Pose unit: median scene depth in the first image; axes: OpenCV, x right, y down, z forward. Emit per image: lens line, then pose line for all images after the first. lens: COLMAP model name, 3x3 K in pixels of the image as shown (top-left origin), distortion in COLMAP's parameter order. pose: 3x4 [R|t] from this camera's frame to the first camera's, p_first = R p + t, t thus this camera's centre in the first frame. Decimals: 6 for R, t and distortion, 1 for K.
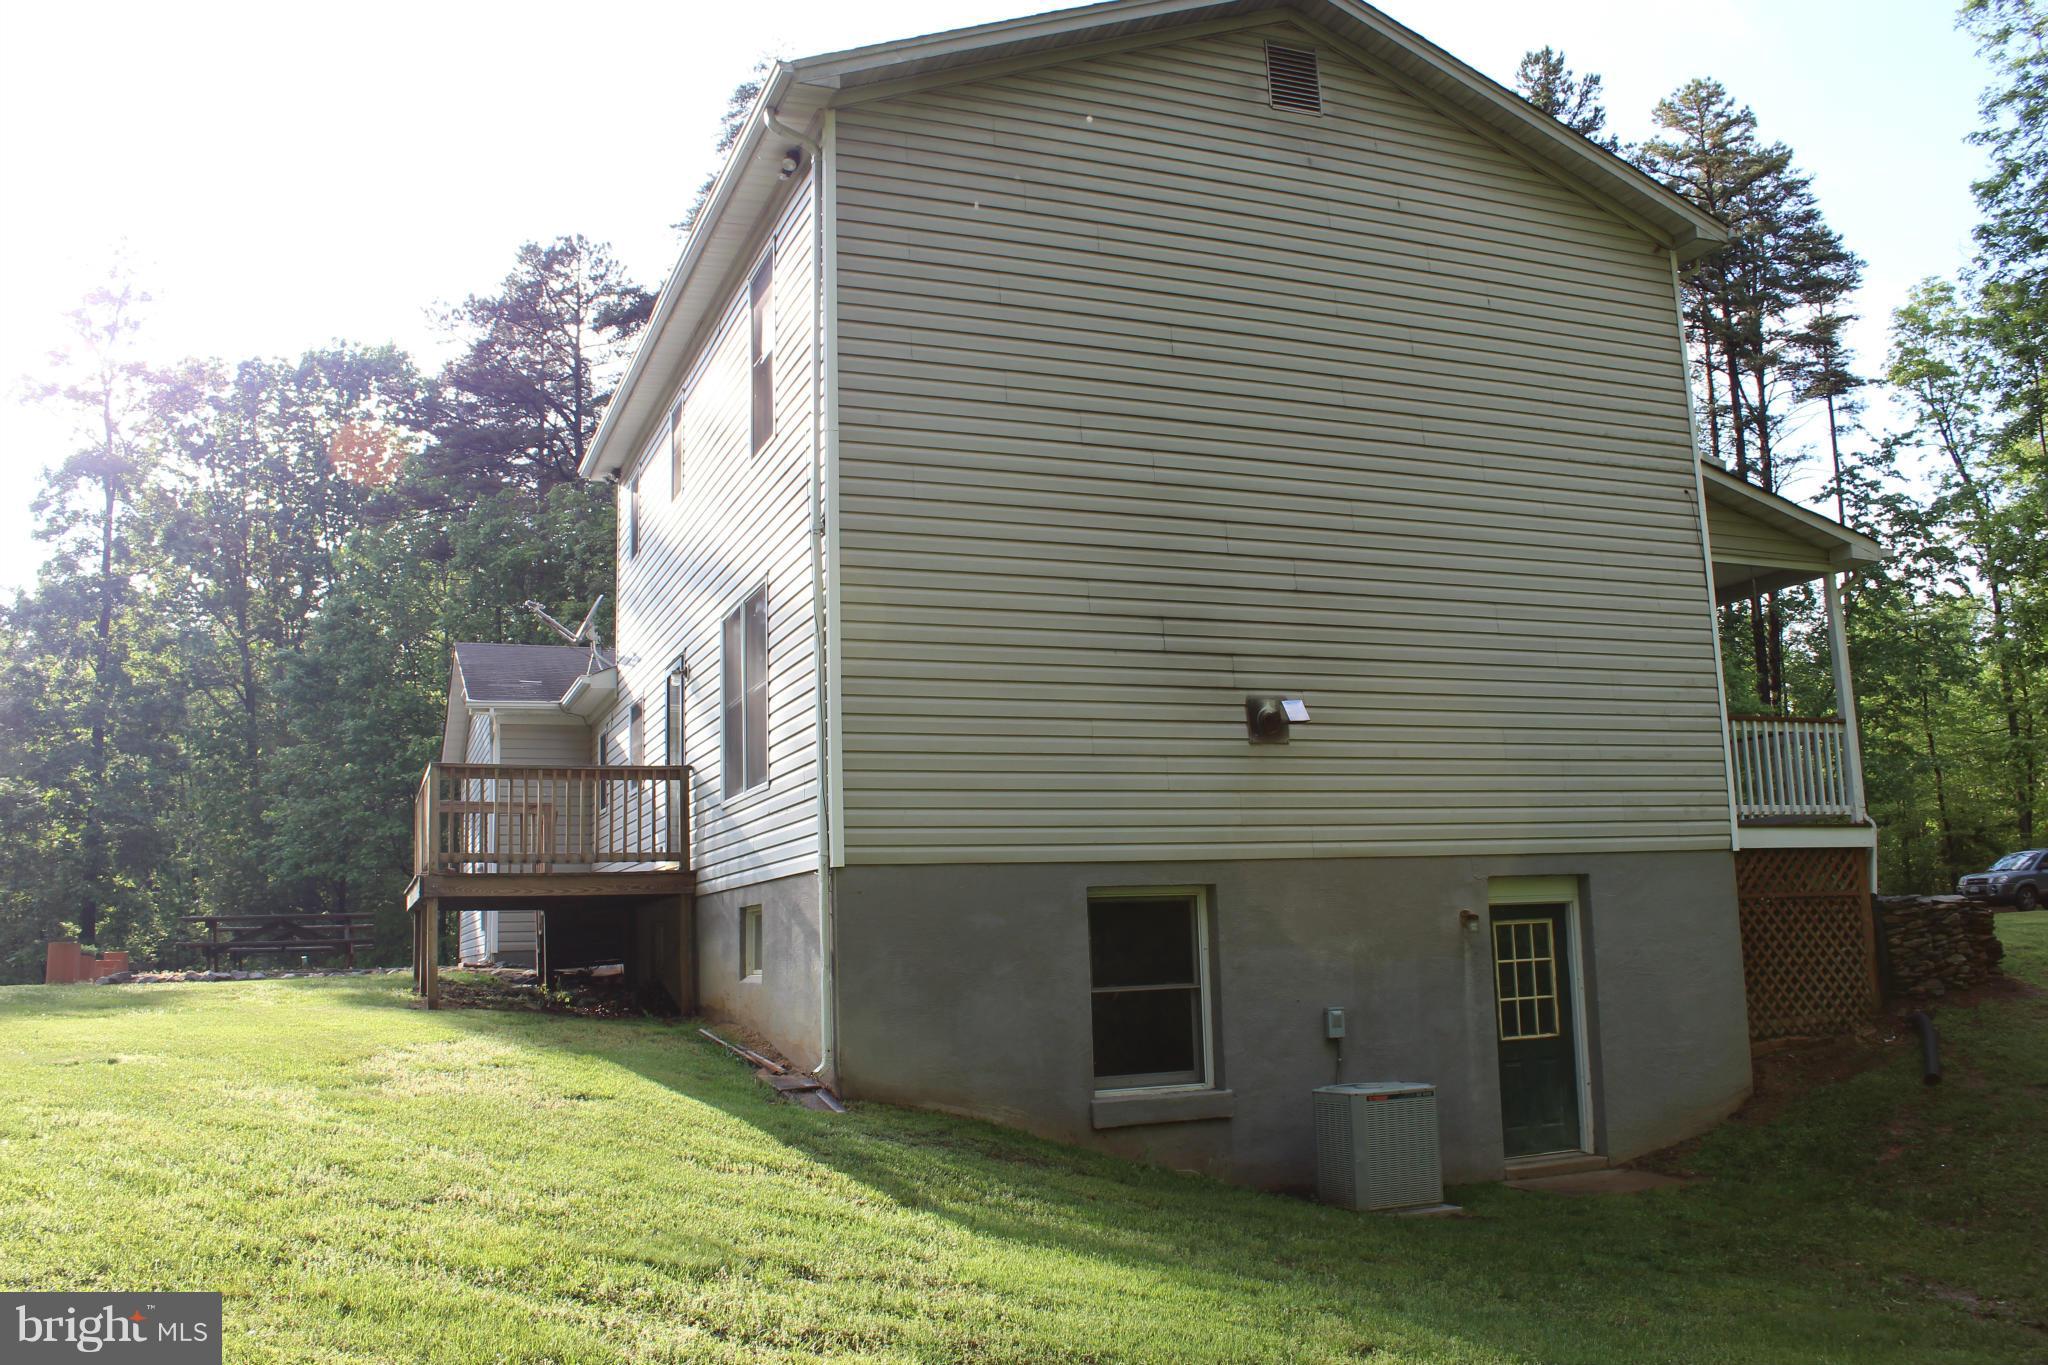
lens RADIAL K [[1688.5, 0, 1024.7], [0, 1688.5, 693.9], [0, 0, 1]] dist [-0.121086, 0.073868]
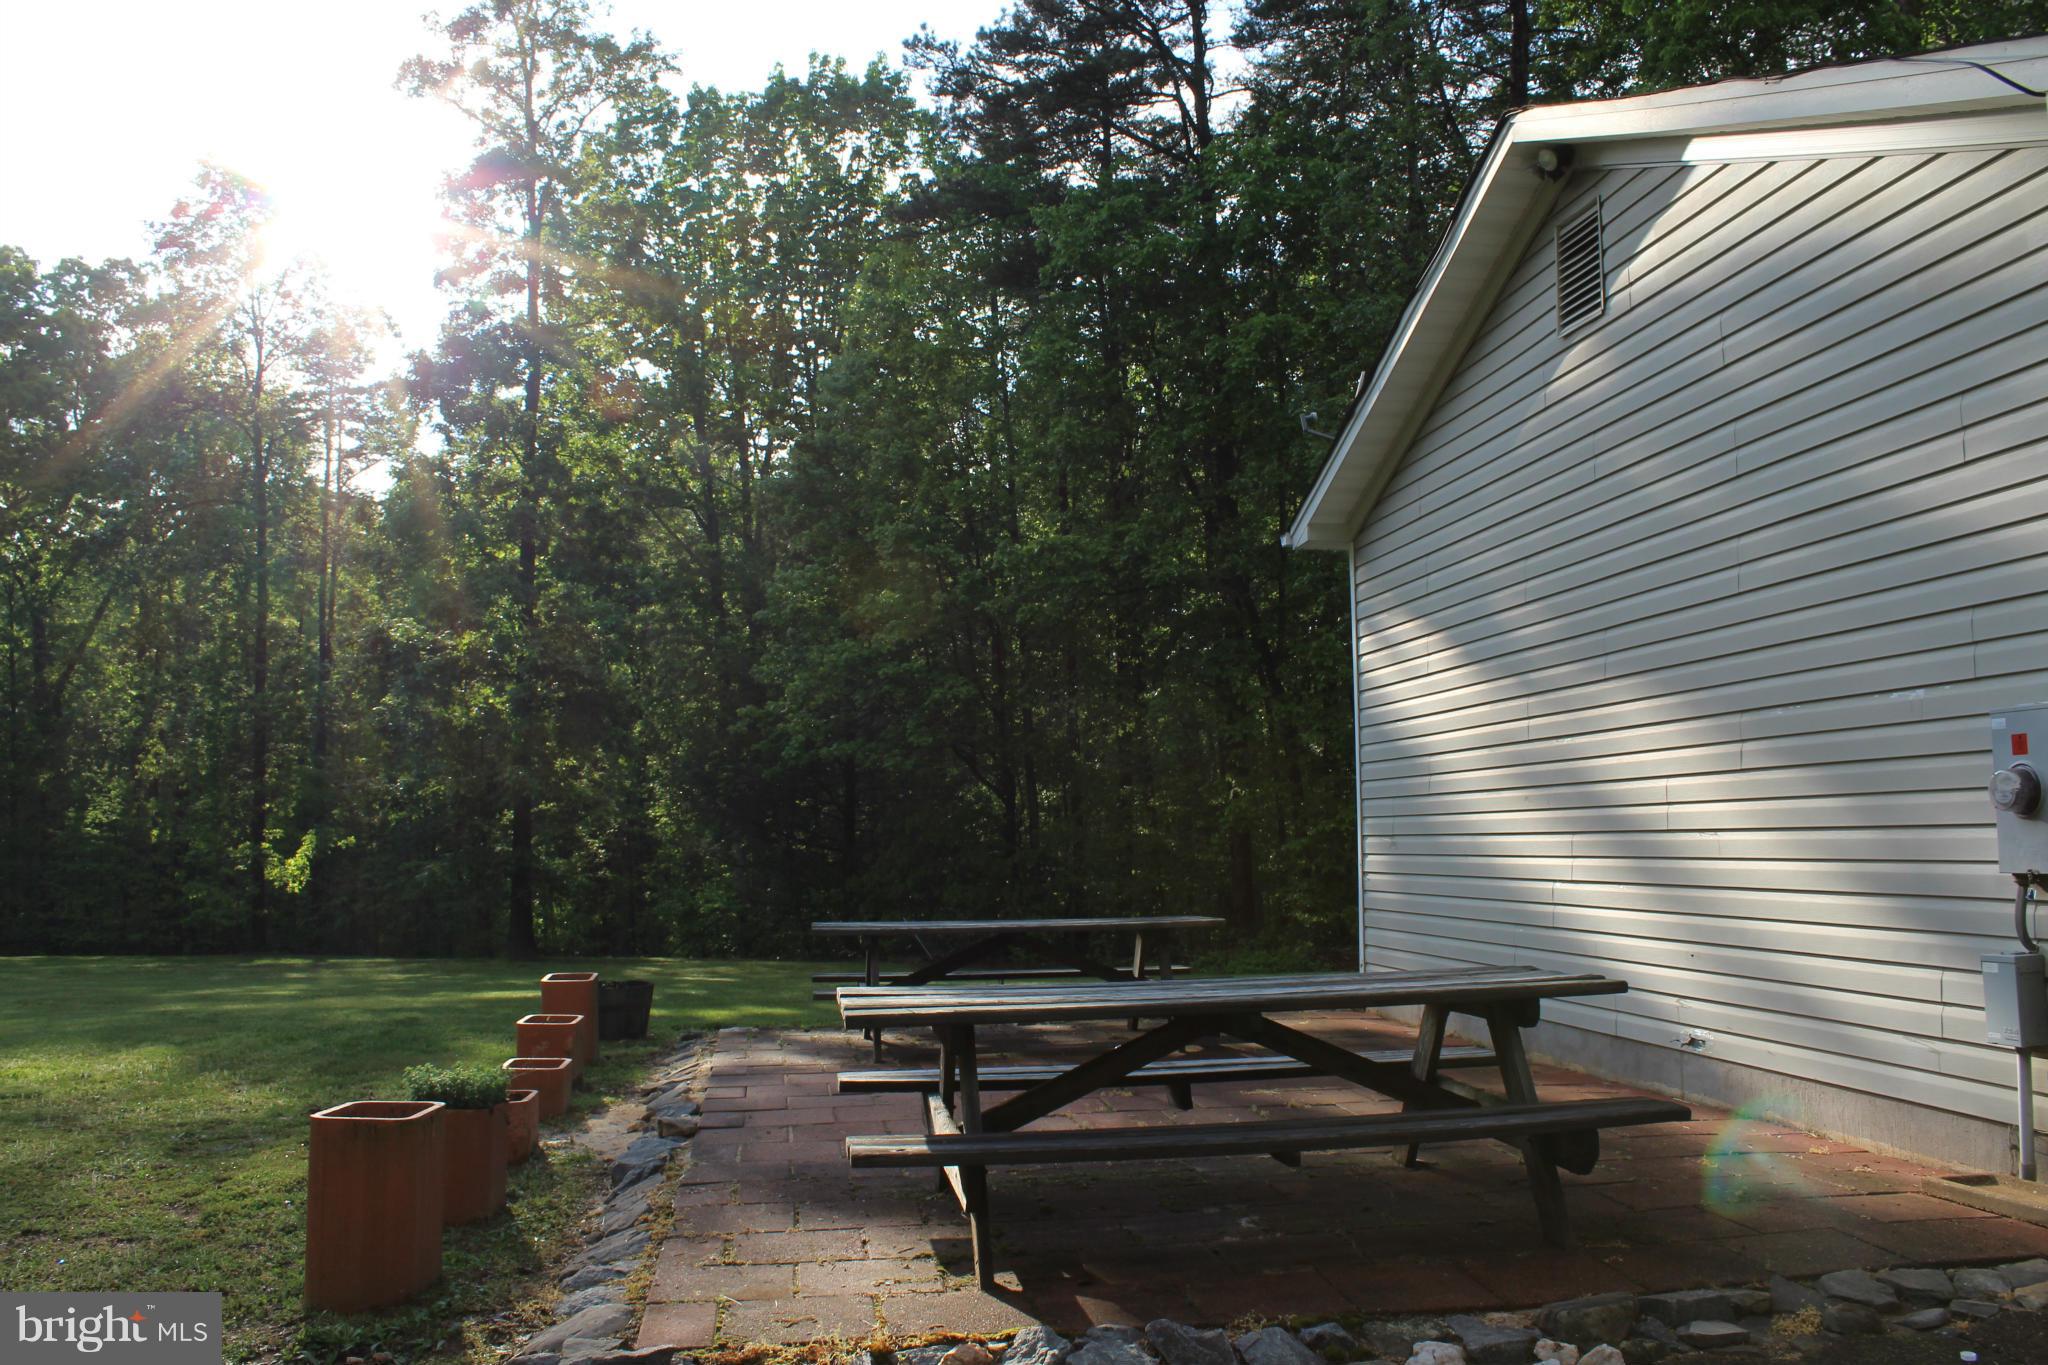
lens RADIAL K [[1688.5, 0, 1028.1], [0, 1688.5, 677.1], [0, 0, 1]] dist [-0.121086, 0.073868]
pose [[0.973459, 0.003739, -0.228832, -0.197690], [0.011475, 0.997812, 0.065116, 0.033195], [0.228575, -0.066014, 0.971286, 0.357311]]
